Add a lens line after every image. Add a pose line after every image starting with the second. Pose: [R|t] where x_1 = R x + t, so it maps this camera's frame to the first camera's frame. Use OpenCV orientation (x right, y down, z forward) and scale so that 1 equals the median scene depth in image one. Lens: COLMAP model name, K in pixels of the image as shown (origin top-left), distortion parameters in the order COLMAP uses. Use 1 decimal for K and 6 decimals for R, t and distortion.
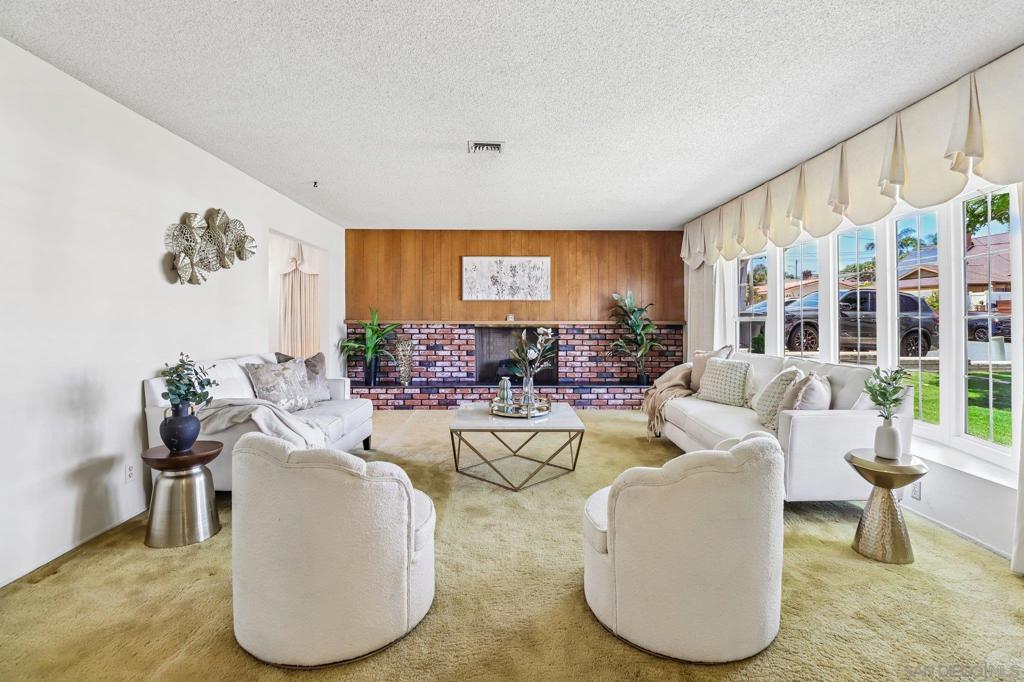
lens RADIAL K [[500.1, 0, 522.5], [0, 500.1, 317.6], [0, 0, 1]] dist [-0.010271, -0.005038]
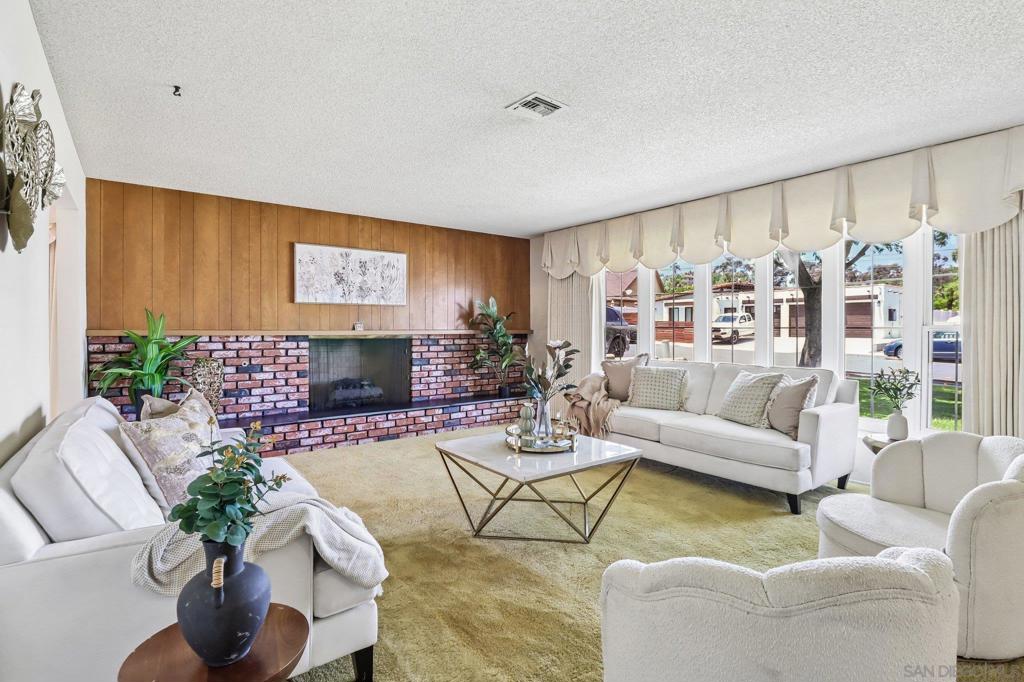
lens RADIAL K [[500.1, 0, 518.6], [0, 500.1, 330.5], [0, 0, 1]] dist [-0.010271, -0.005038]
pose [[0.797399, -0.003840, 0.603440, -0.298551], [-0.002615, 0.999948, 0.009820, -0.001928], [-0.603446, -0.009408, 0.797348, 0.215903]]
